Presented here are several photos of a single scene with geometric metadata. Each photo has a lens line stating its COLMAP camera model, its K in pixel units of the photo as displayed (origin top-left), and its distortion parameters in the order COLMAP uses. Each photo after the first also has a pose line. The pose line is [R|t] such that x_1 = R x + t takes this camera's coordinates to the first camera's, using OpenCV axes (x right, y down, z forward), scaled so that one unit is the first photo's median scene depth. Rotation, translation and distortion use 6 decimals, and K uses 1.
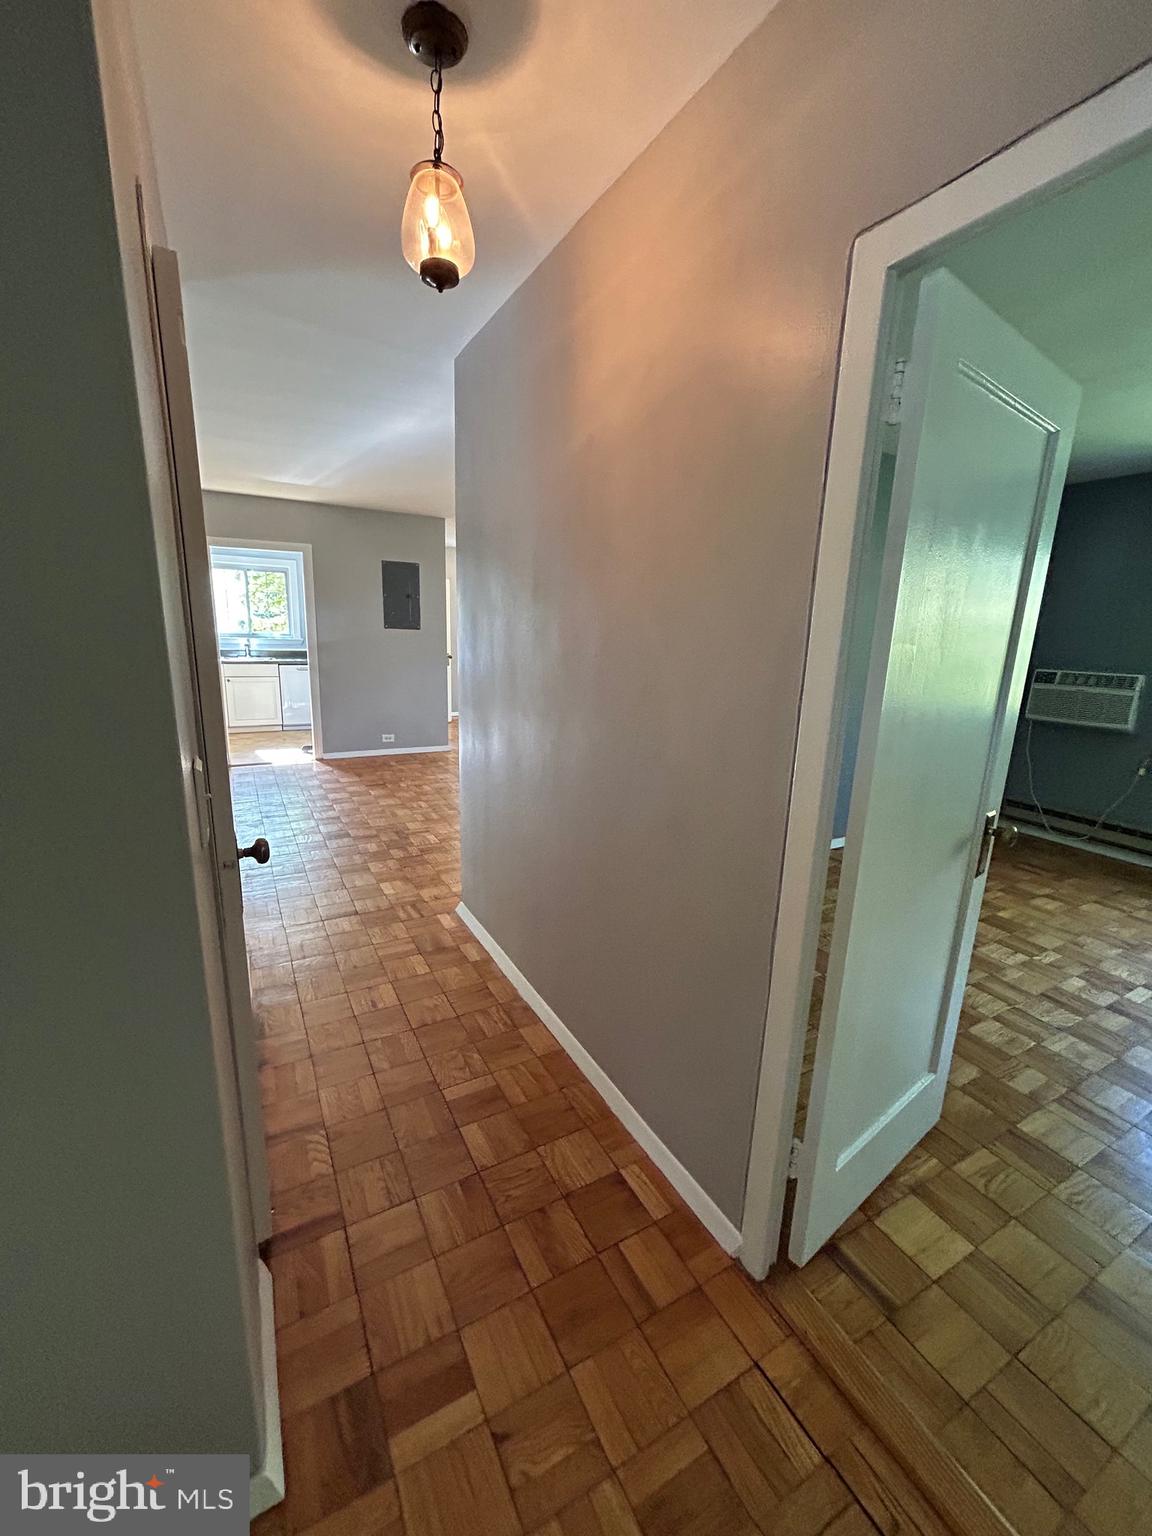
lens RADIAL K [[616.5, 0, 571.0], [0, 616.5, 767.7], [0, 0, 1]] dist [-0.001566, 0.001328]
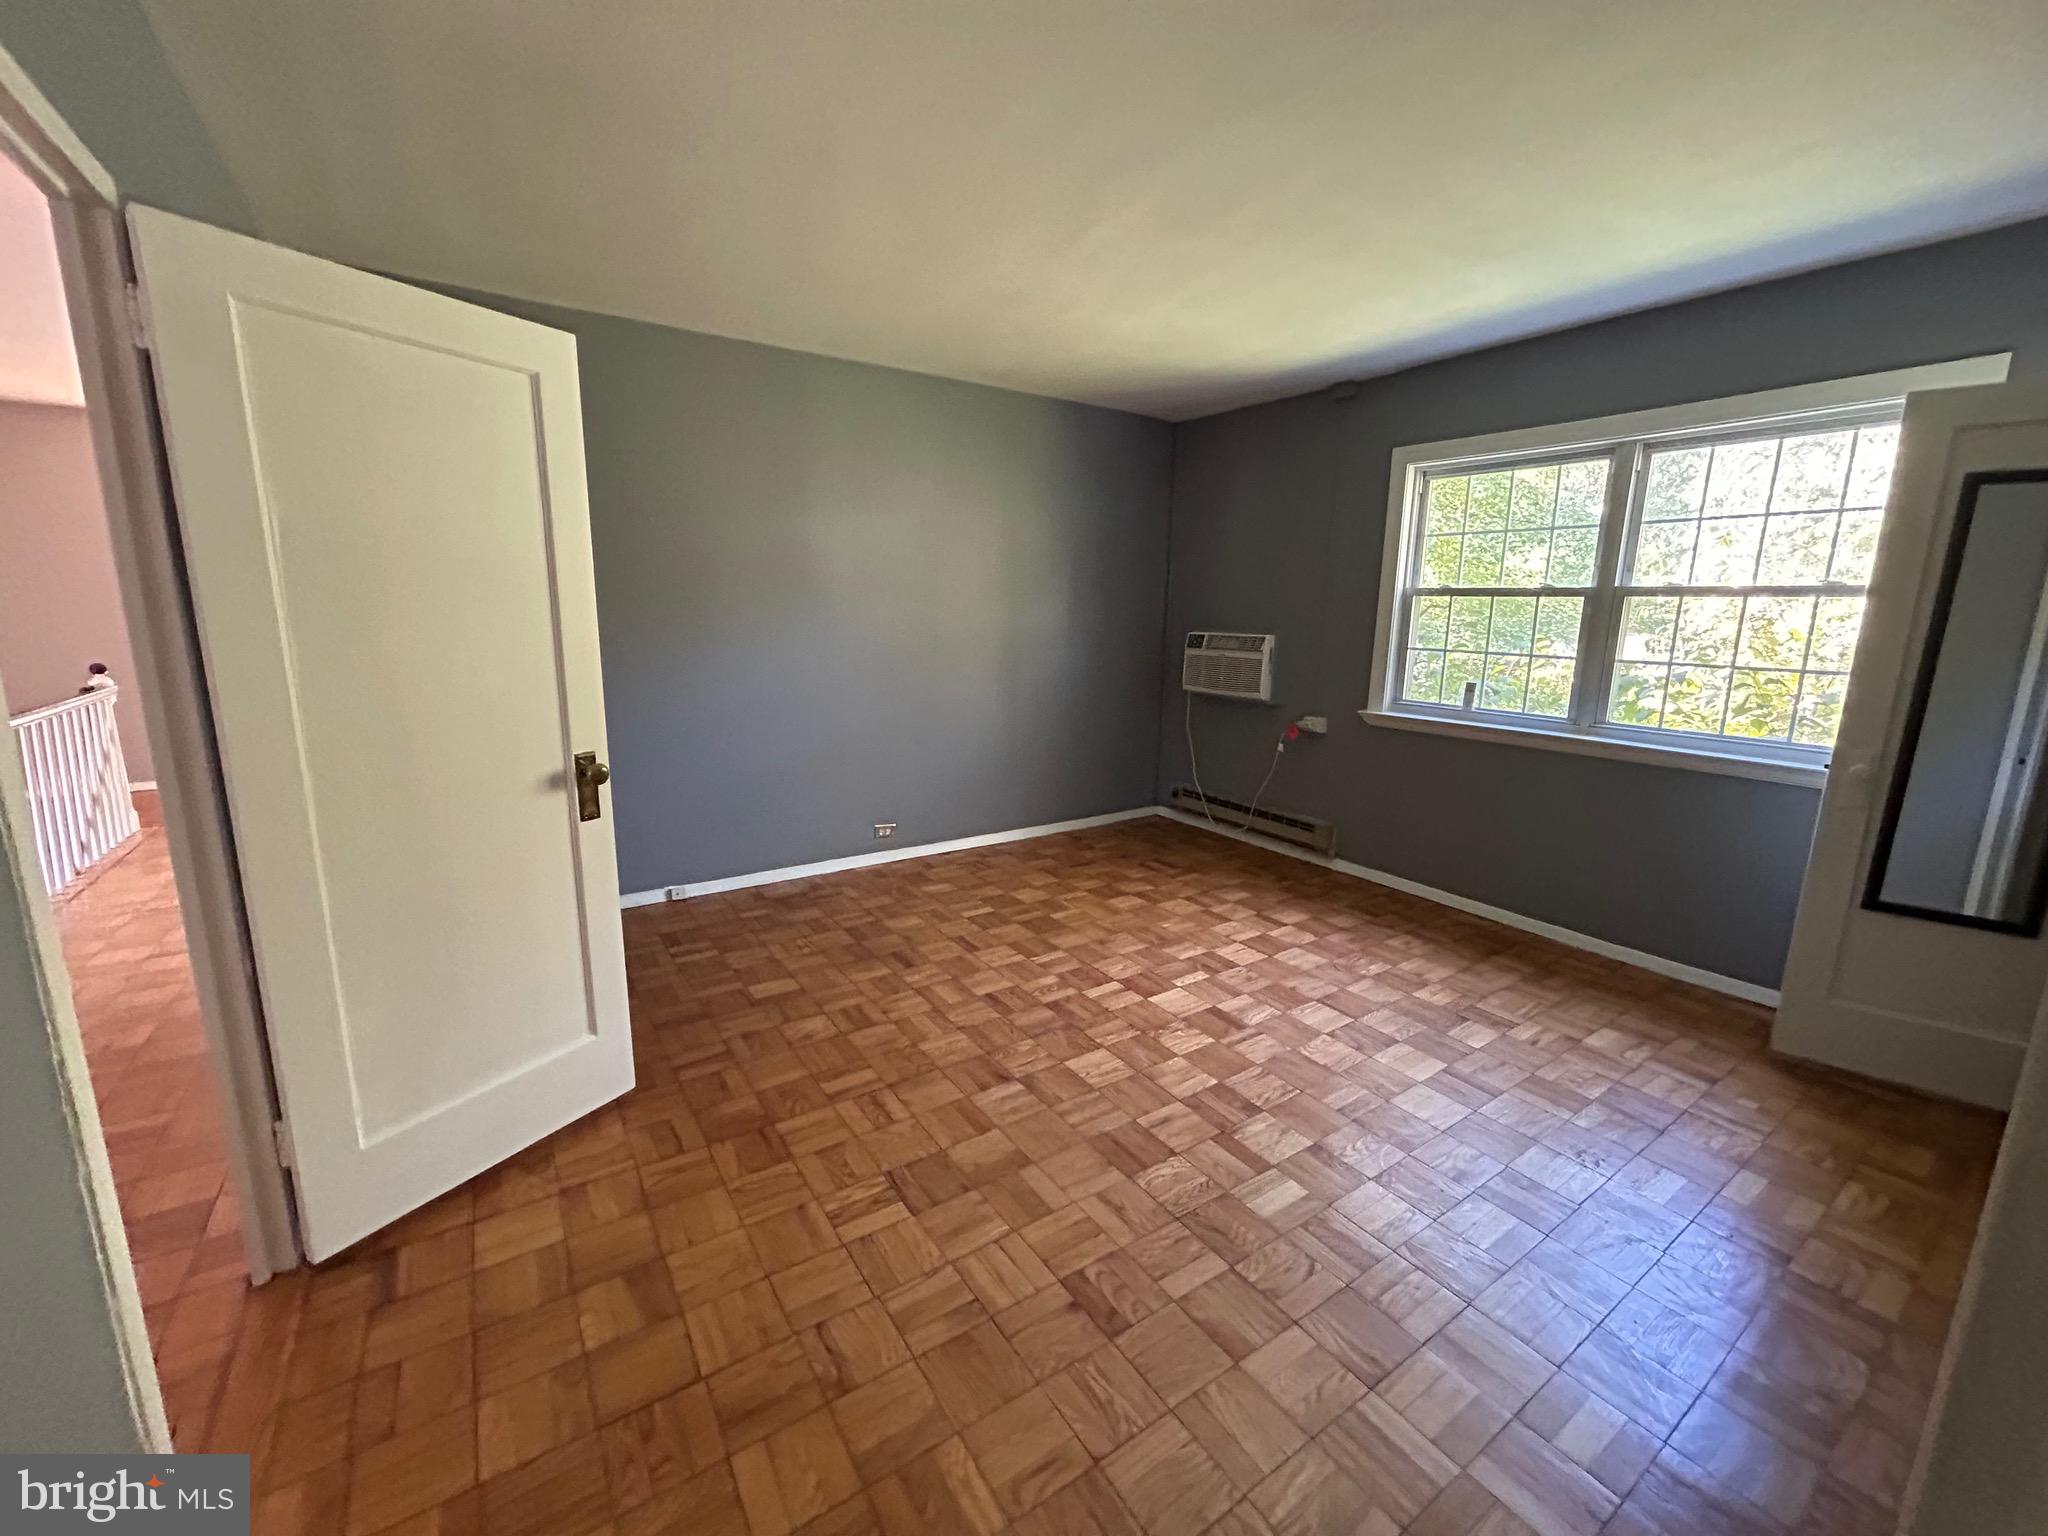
lens RADIAL K [[821.9, 0, 1024.7], [0, 821.9, 768.6], [0, 0, 1]] dist [-0.001566, 0.001328]
pose [[0.995332, -0.031047, 0.091382, 0.565310], [0.033125, 0.999224, -0.021319, 0.059525], [-0.090650, 0.024247, 0.995588, -0.130614]]
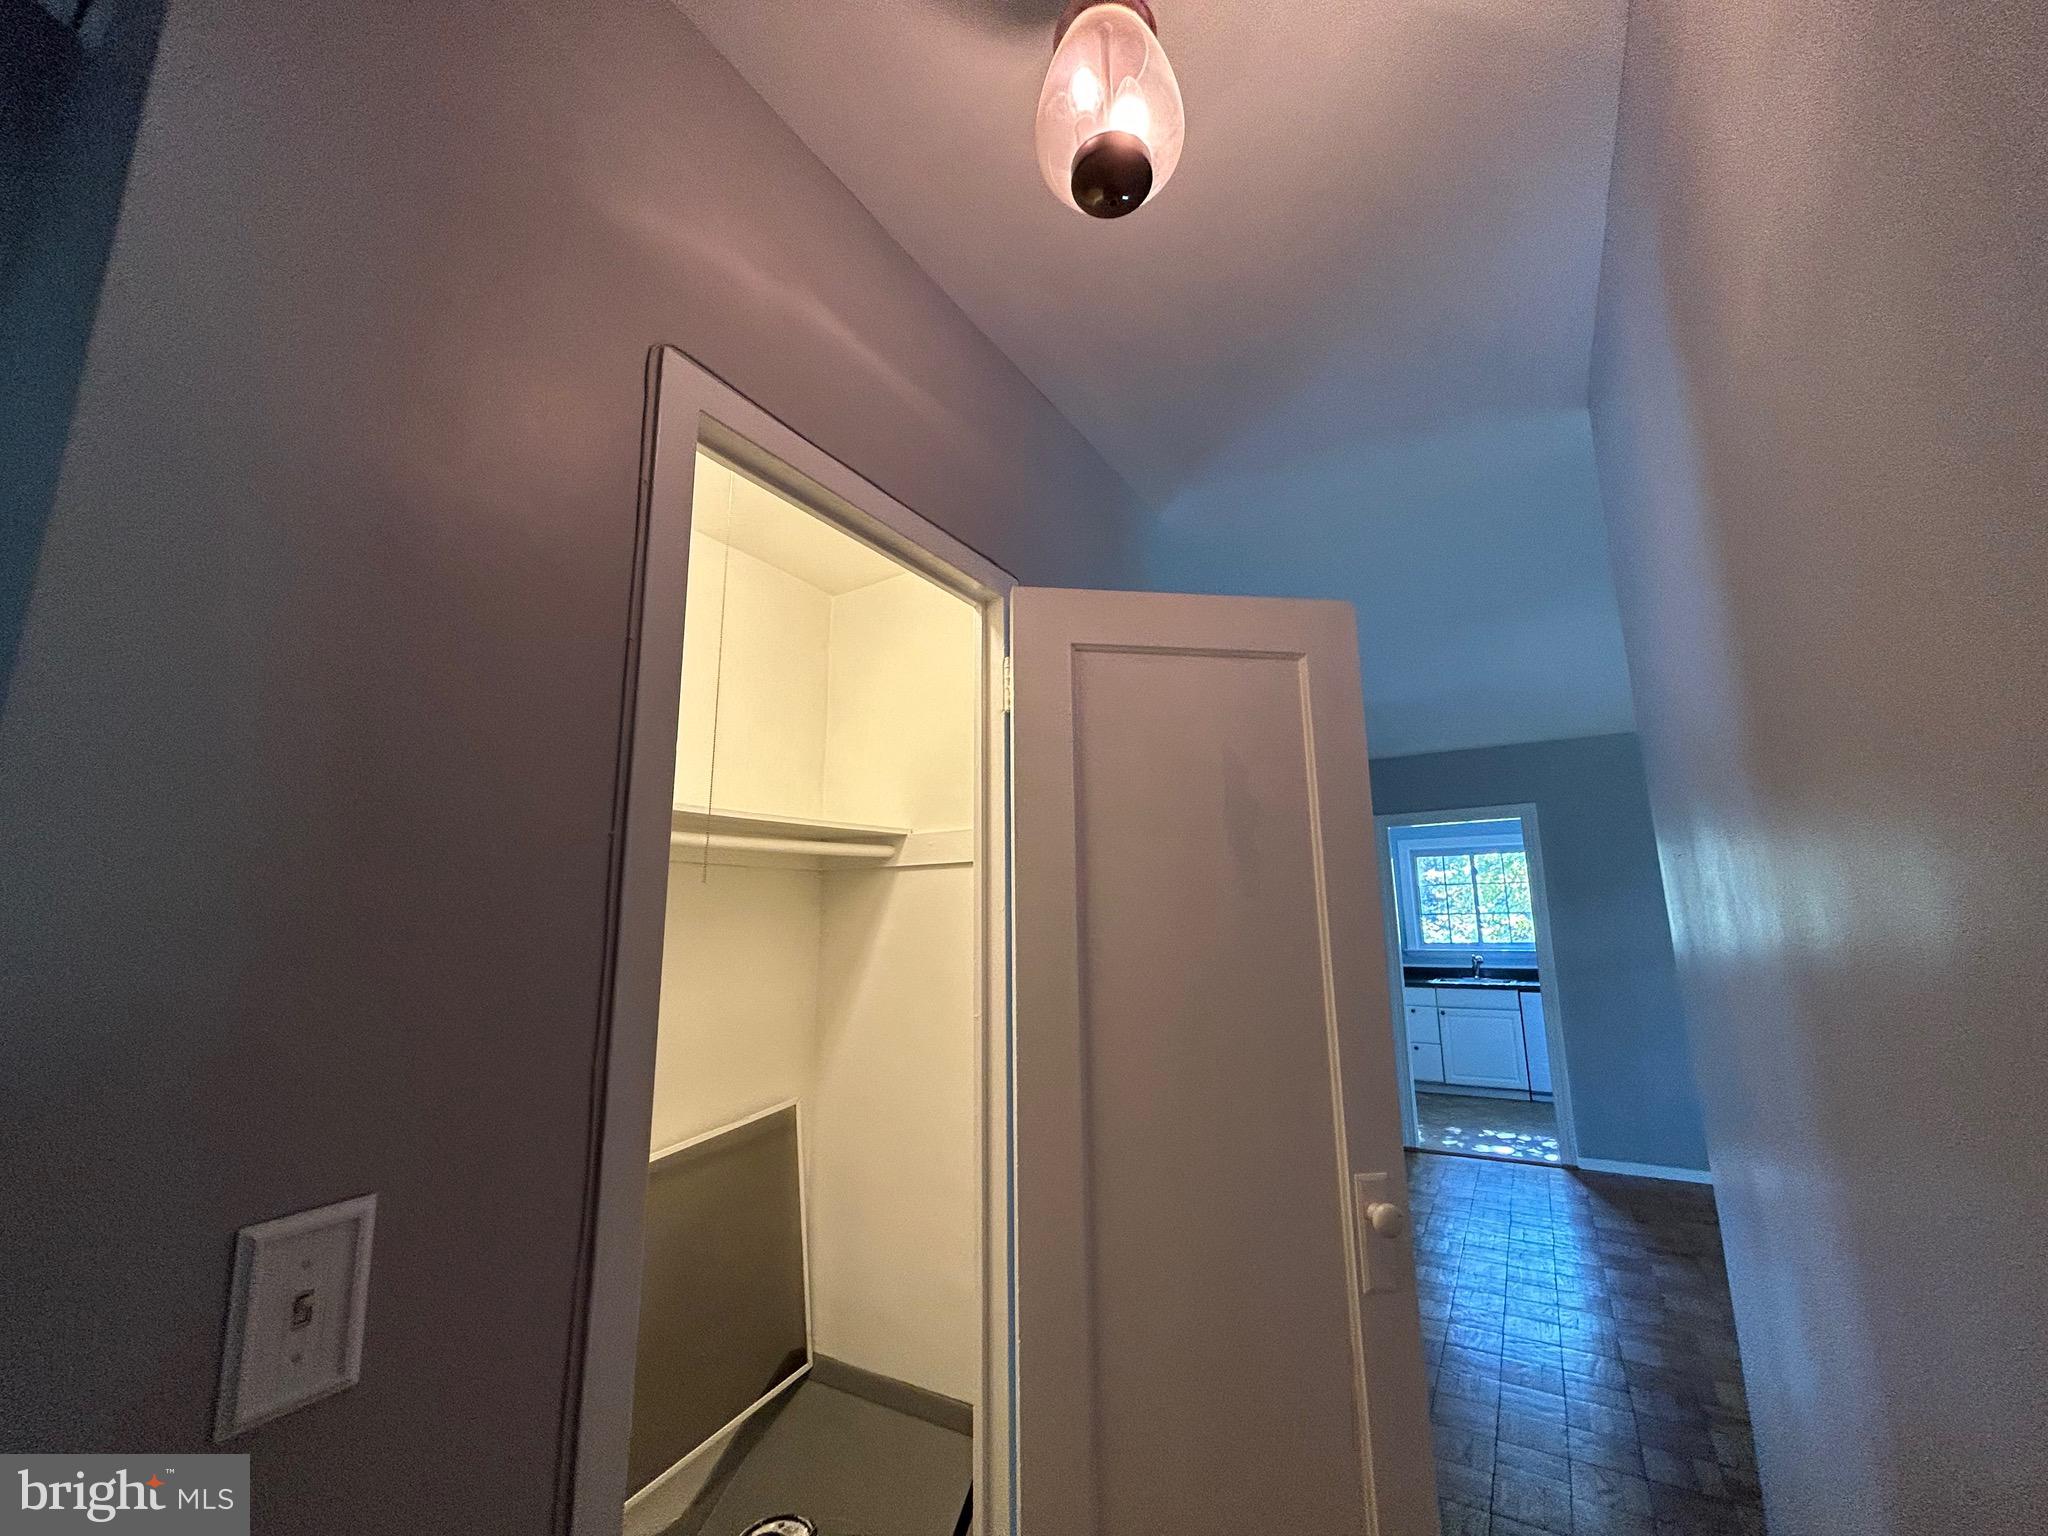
lens RADIAL K [[821.9, 0, 1021.6], [0, 821.9, 769.6], [0, 0, 1]] dist [-0.001566, 0.001328]
pose [[0.500592, -0.191193, -0.844306, 0.075283], [-0.170509, 0.934424, -0.312696, -0.065714], [0.848725, 0.300495, 0.435165, 0.306393]]
